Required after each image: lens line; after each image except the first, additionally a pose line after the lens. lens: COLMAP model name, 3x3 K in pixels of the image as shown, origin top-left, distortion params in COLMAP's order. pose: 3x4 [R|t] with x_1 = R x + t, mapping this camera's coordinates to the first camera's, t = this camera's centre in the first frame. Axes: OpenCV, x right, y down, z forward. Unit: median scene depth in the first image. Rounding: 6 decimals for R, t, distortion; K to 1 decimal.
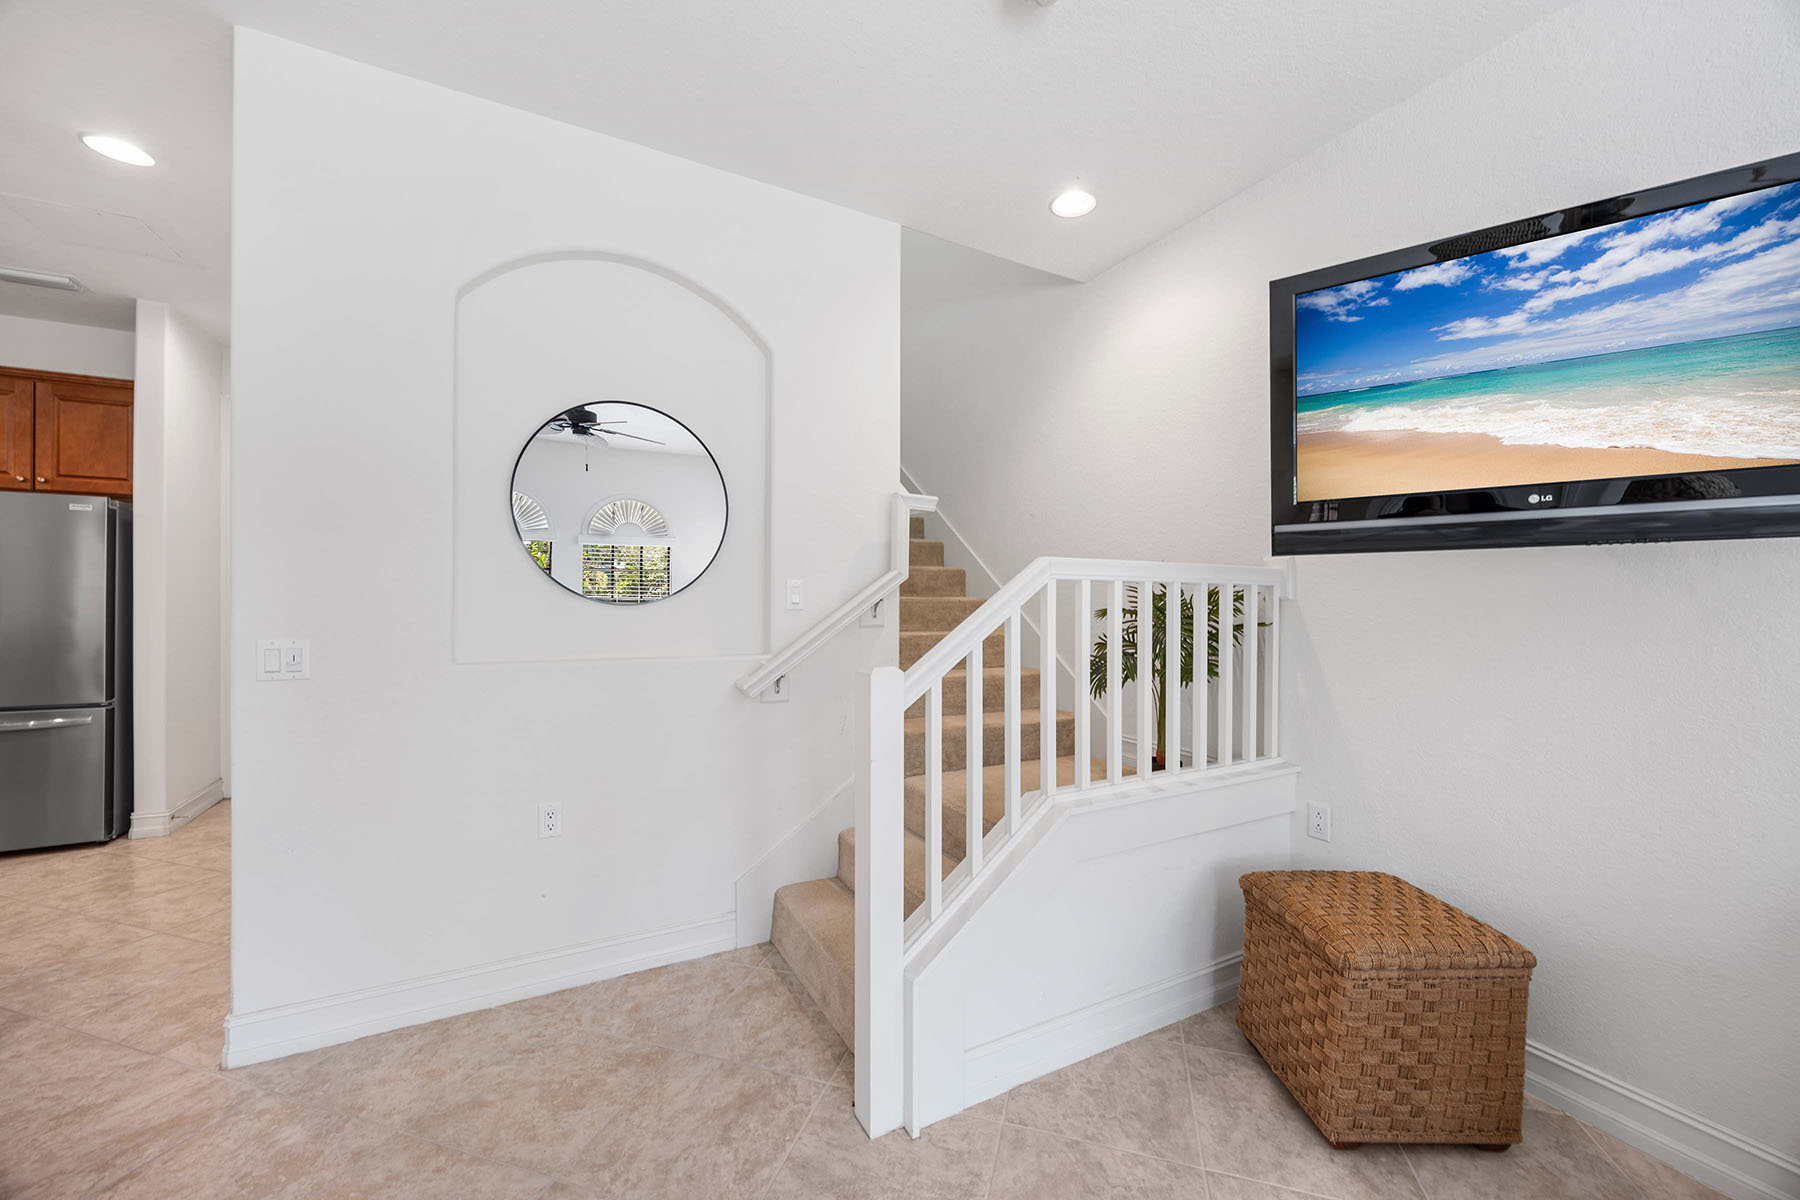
lens RADIAL K [[687.3, 0, 900.0], [0, 687.3, 600.0], [0, 0, 1]] dist [0.000737, 0.000252]
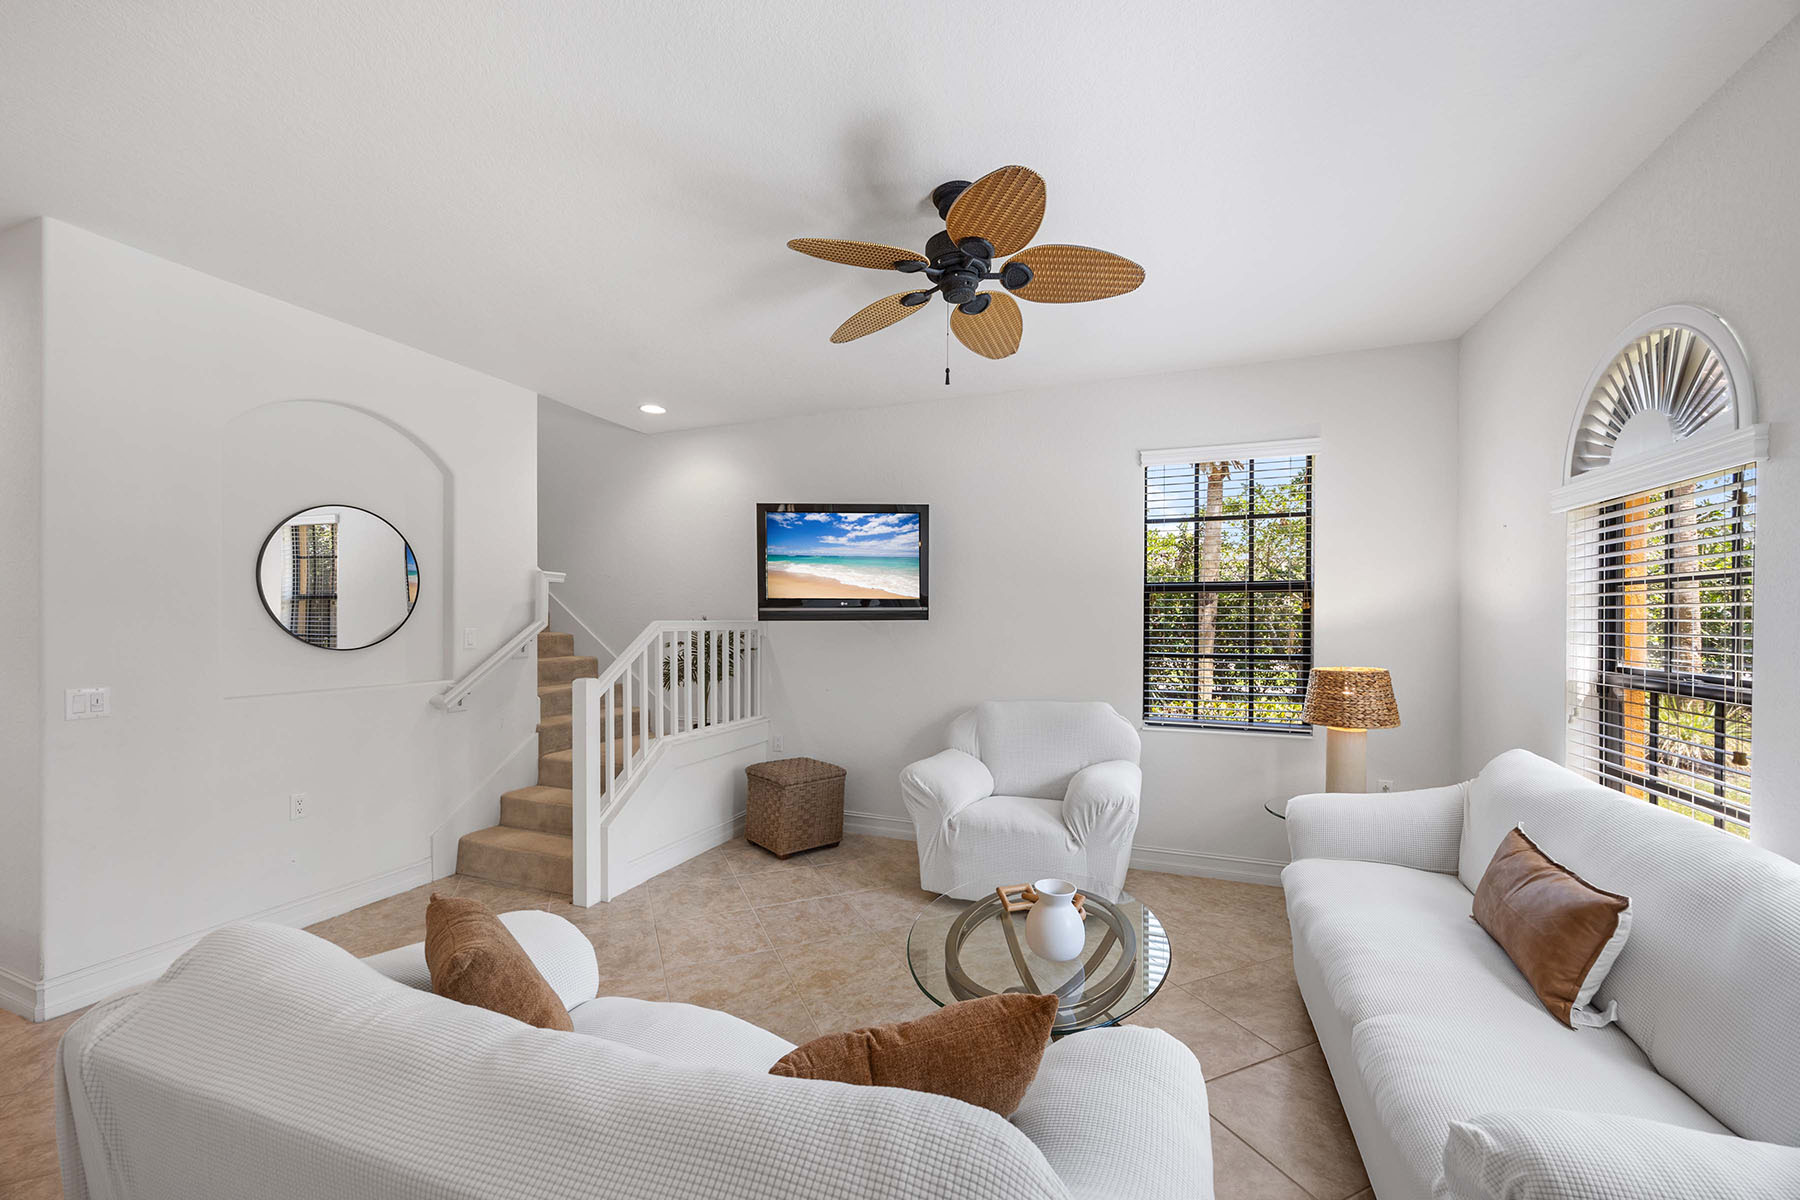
lens RADIAL K [[702.1, 0, 894.2], [0, 702.1, 635.3], [0, 0, 1]] dist [0.000064, 0.000130]
pose [[0.765891, -0.021026, 0.642626, -0.507941], [0.000862, 0.999498, 0.031675, -0.073804], [-0.642970, -0.023706, 0.765525, -0.892757]]
